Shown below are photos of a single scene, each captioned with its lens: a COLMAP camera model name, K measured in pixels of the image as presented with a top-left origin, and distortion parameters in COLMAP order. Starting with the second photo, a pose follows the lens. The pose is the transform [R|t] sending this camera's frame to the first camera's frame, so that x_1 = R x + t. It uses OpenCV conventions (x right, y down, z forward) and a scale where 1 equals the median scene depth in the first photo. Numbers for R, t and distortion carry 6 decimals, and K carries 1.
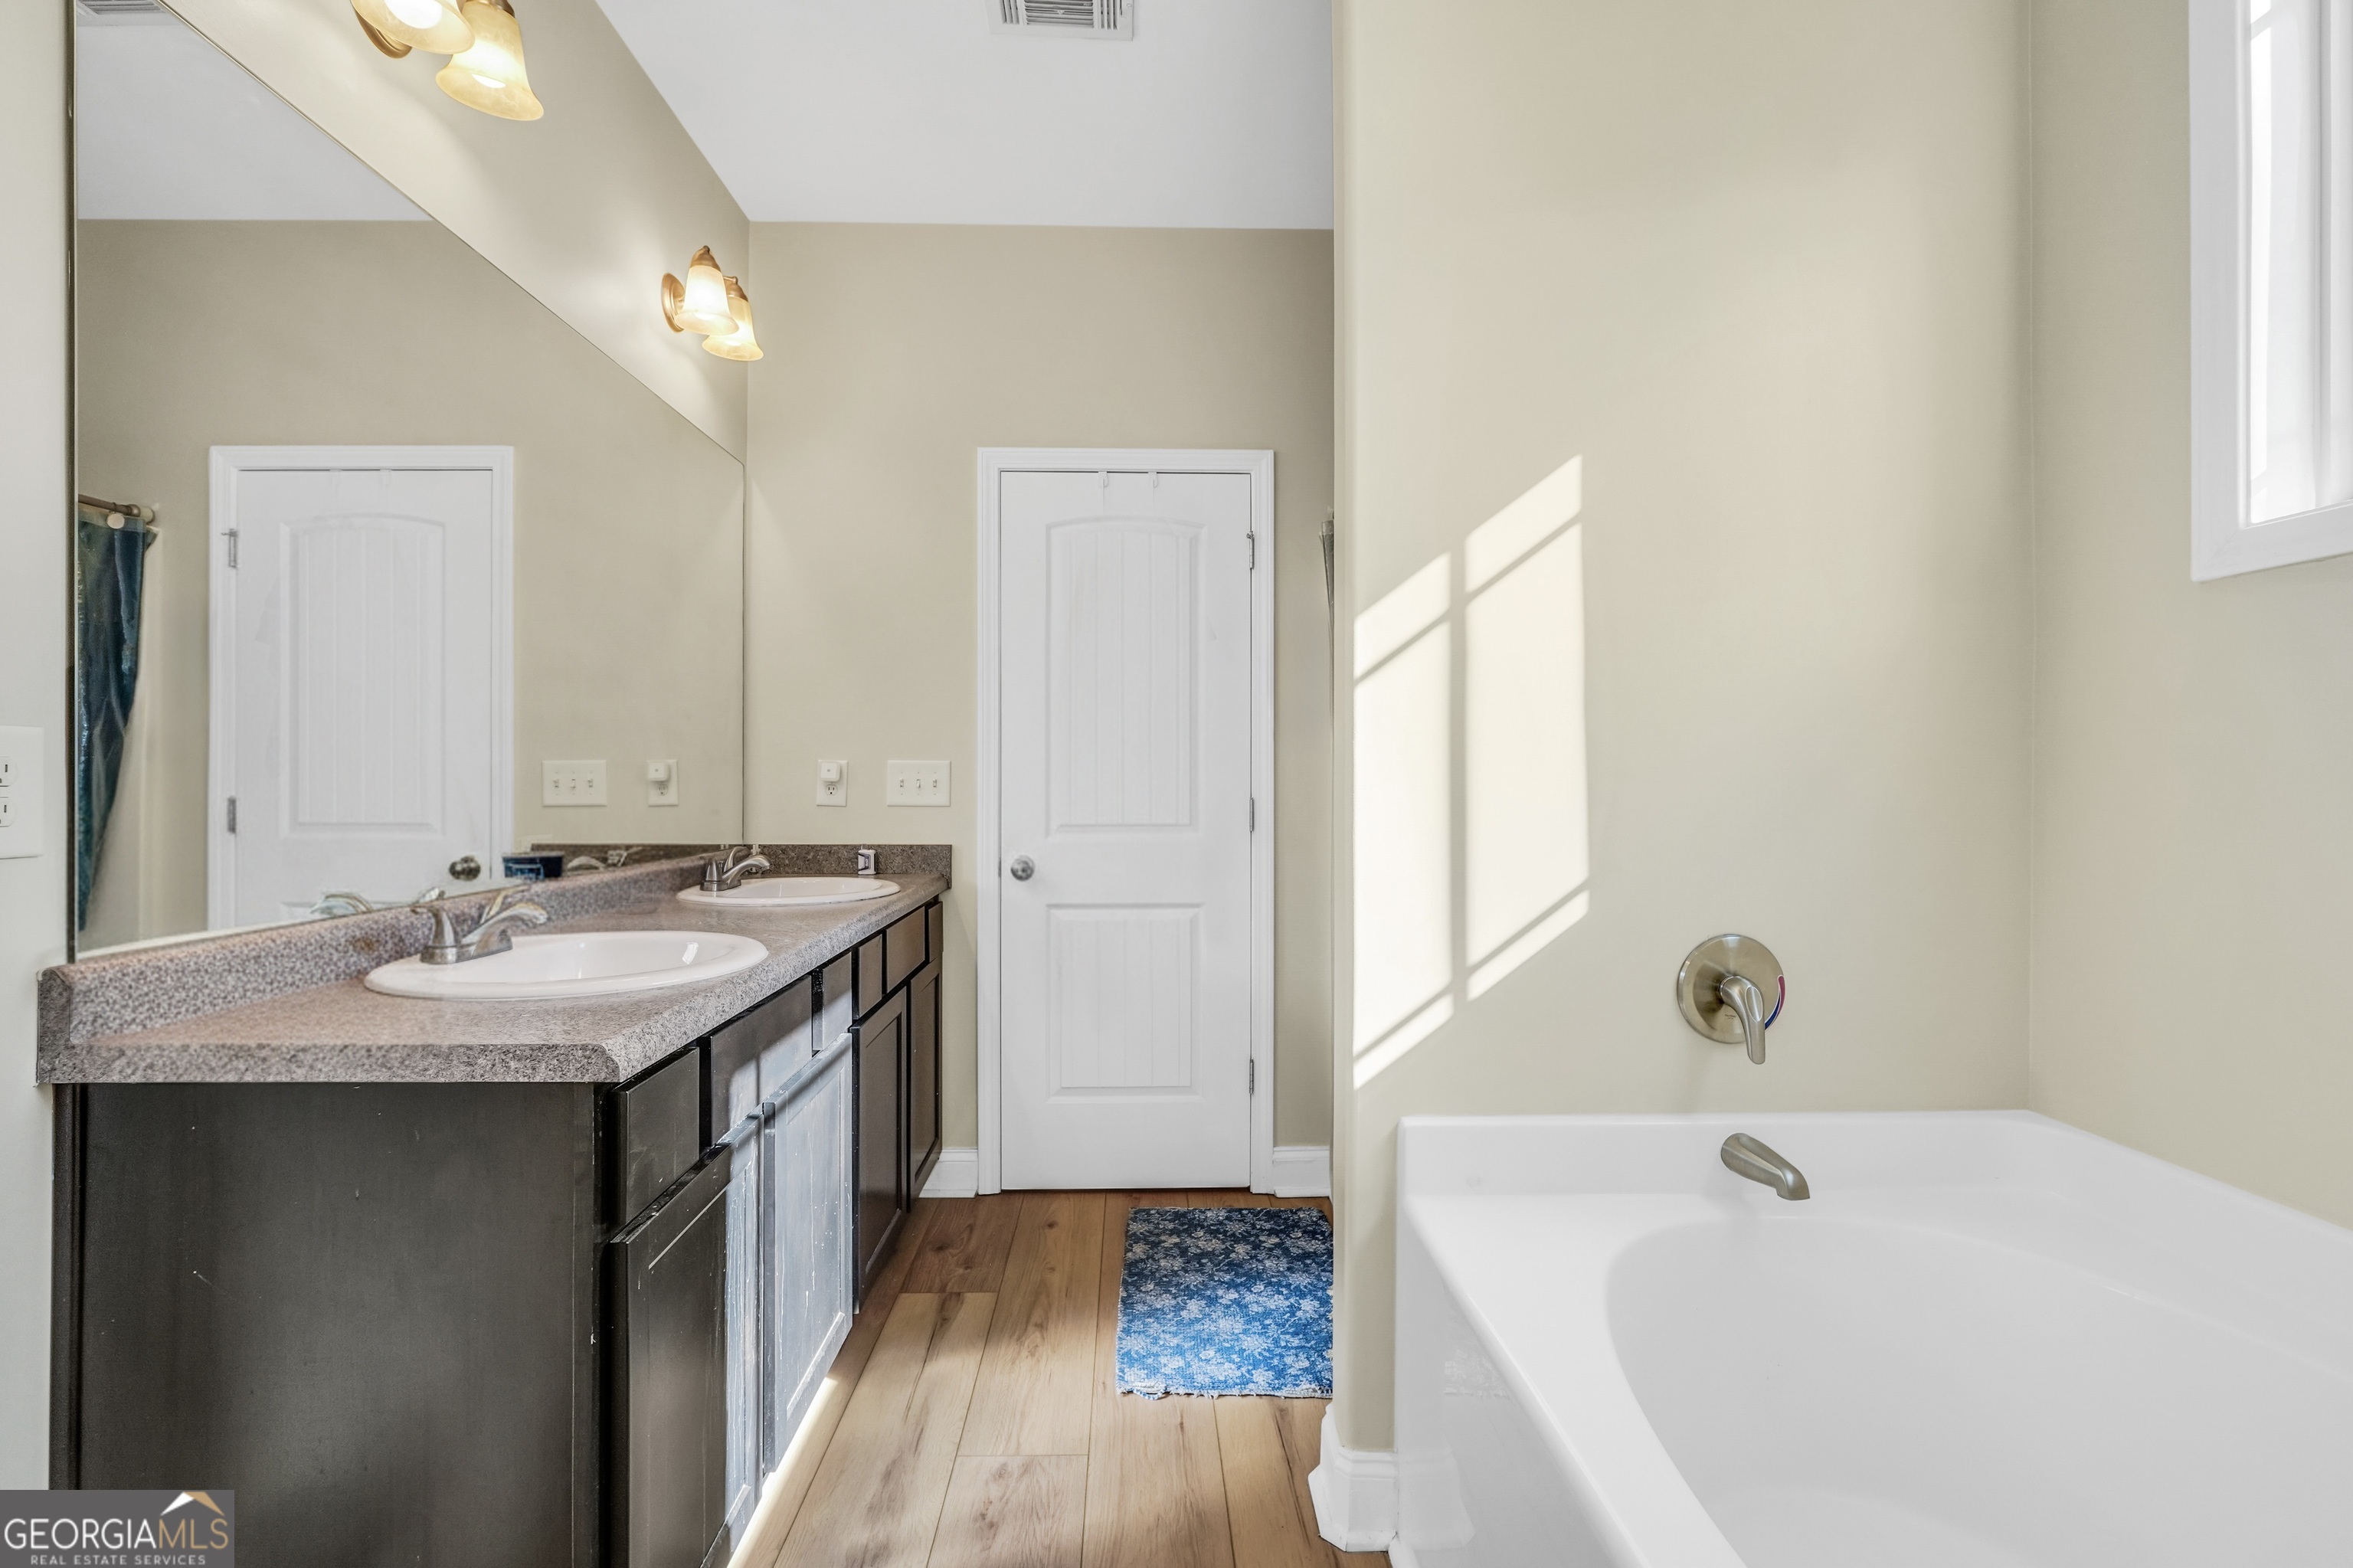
lens RADIAL K [[1025.5, 0, 1175.6], [0, 1025.5, 769.6], [0, 0, 1]] dist [-0.003286, -0.000296]
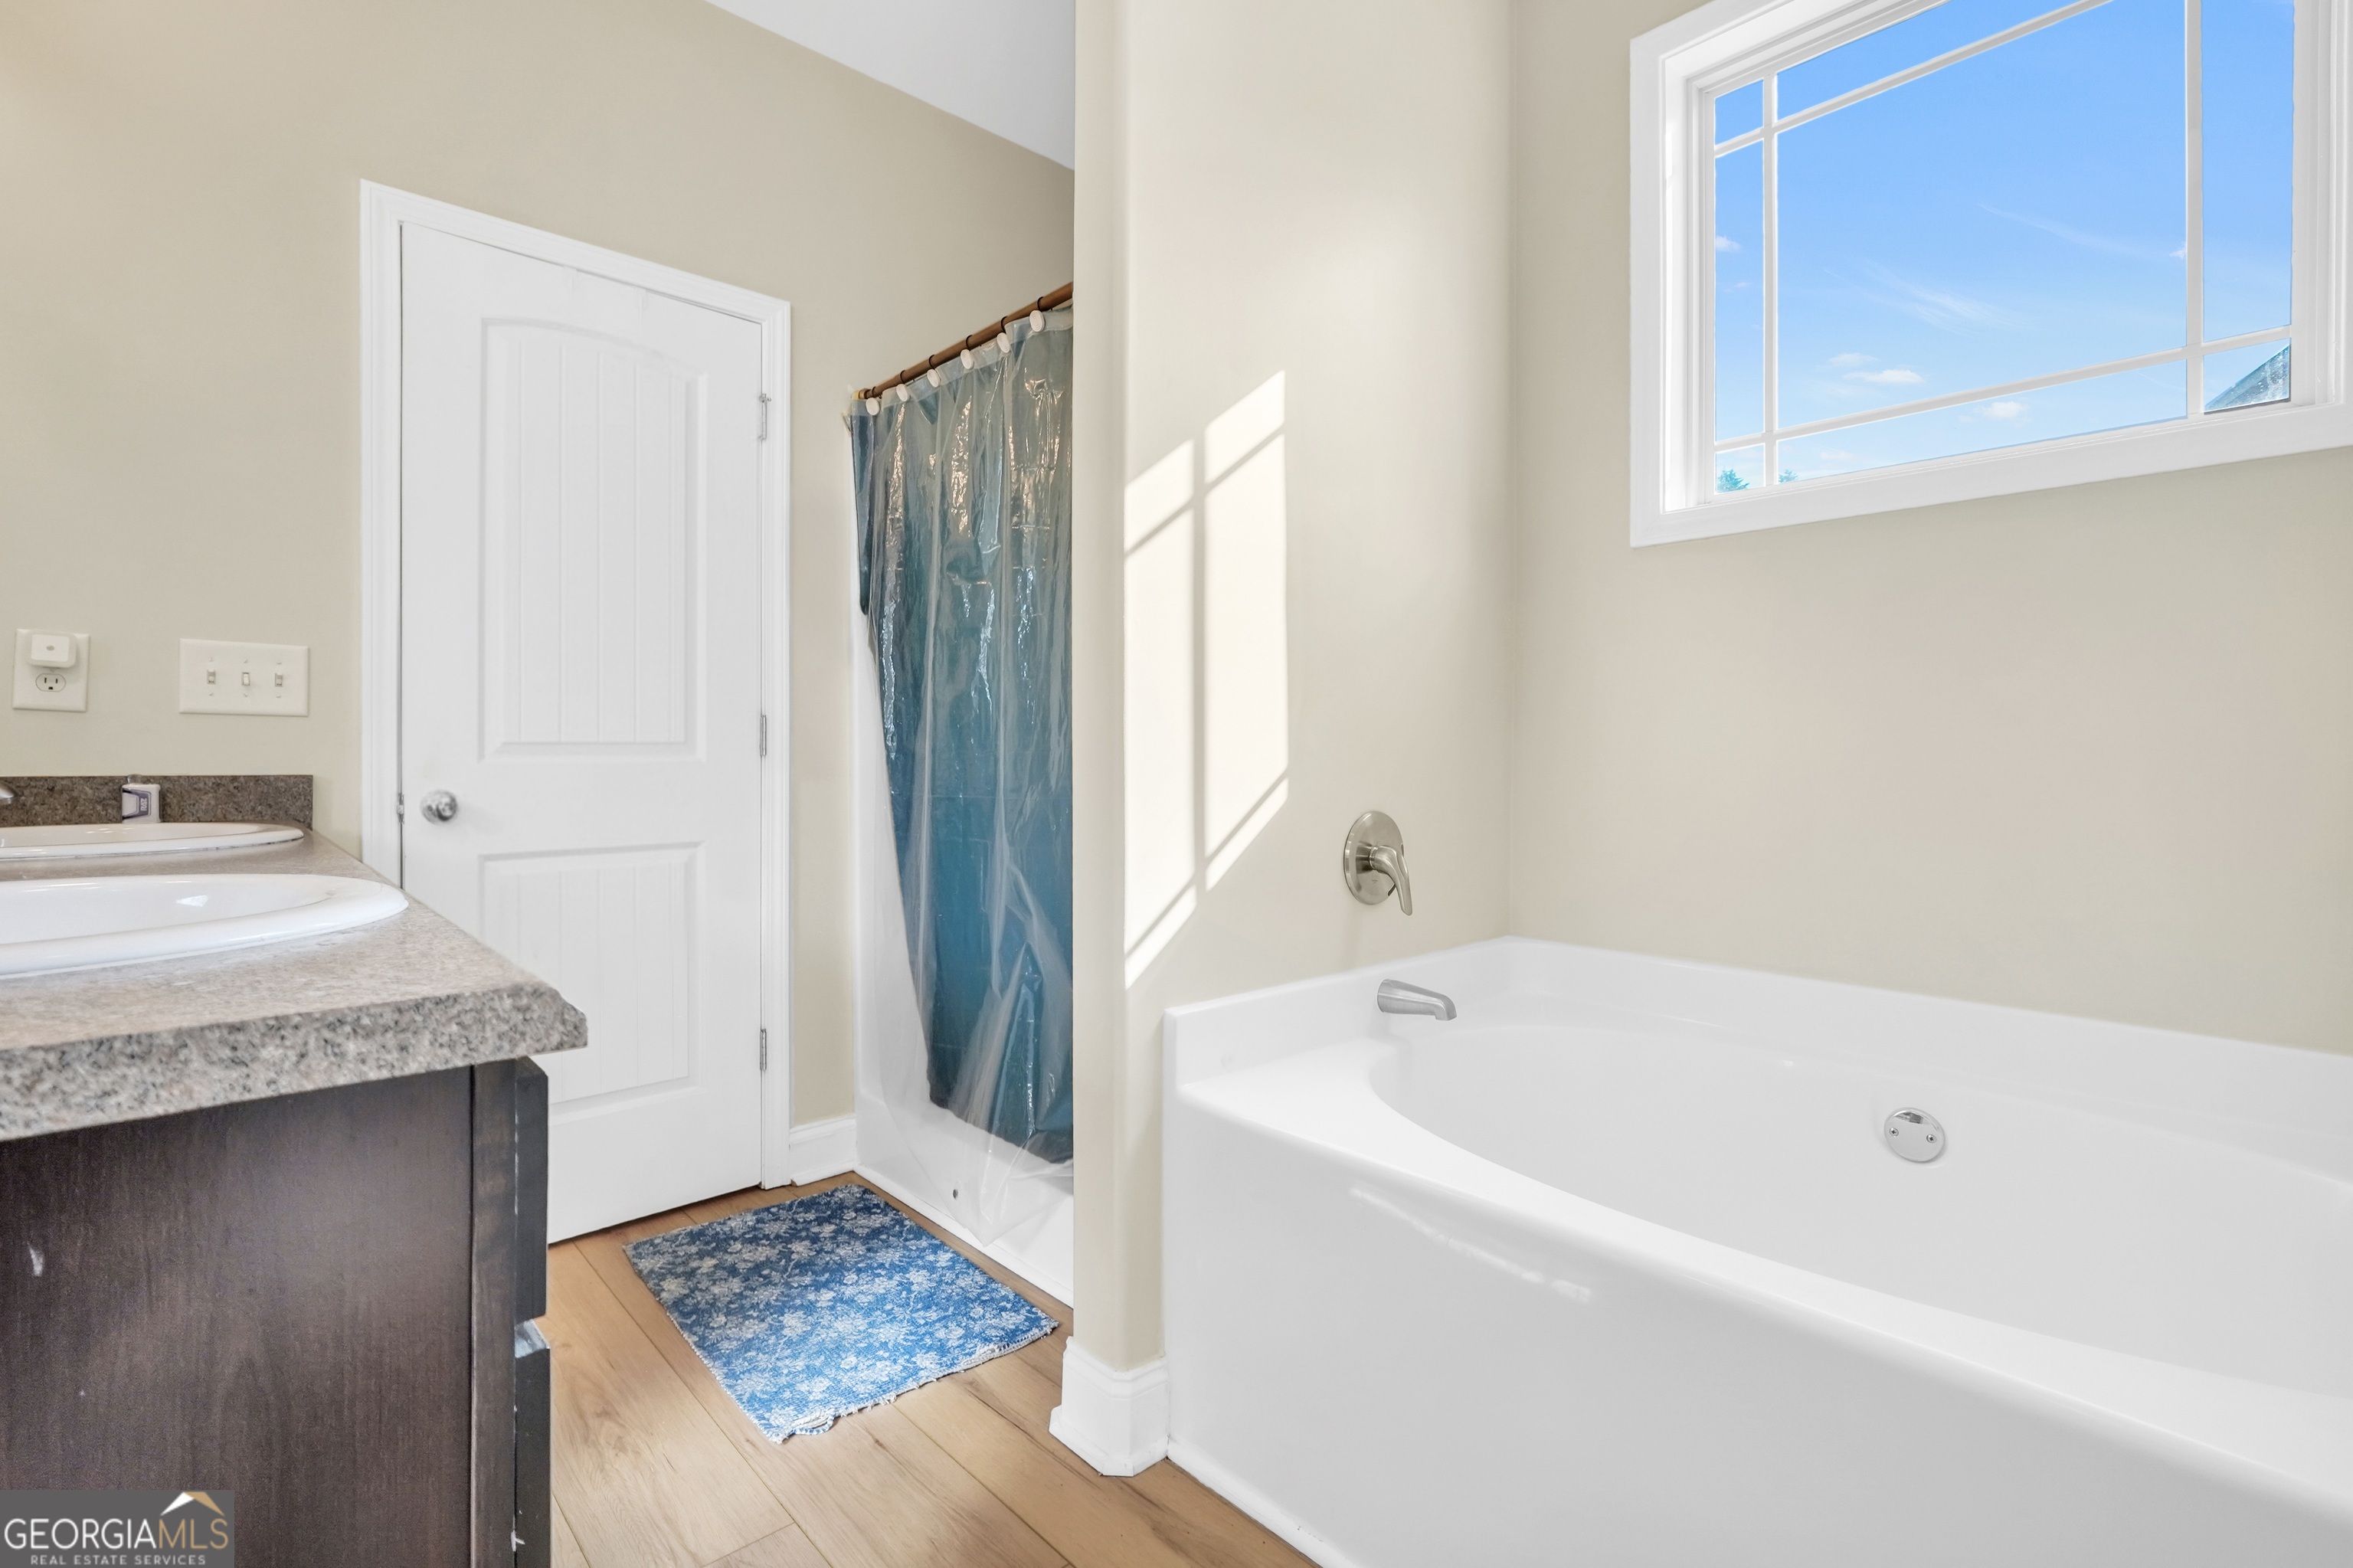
lens RADIAL K [[1074.0, 0, 1168.3], [0, 1074.0, 747.9], [0, 0, 1]] dist [0.003480, 0.000609]
pose [[0.766899, 0.003813, 0.641757, -0.312124], [-0.008249, 0.999958, 0.003917, 0.063178], [-0.641715, -0.008298, 0.766898, 0.159205]]
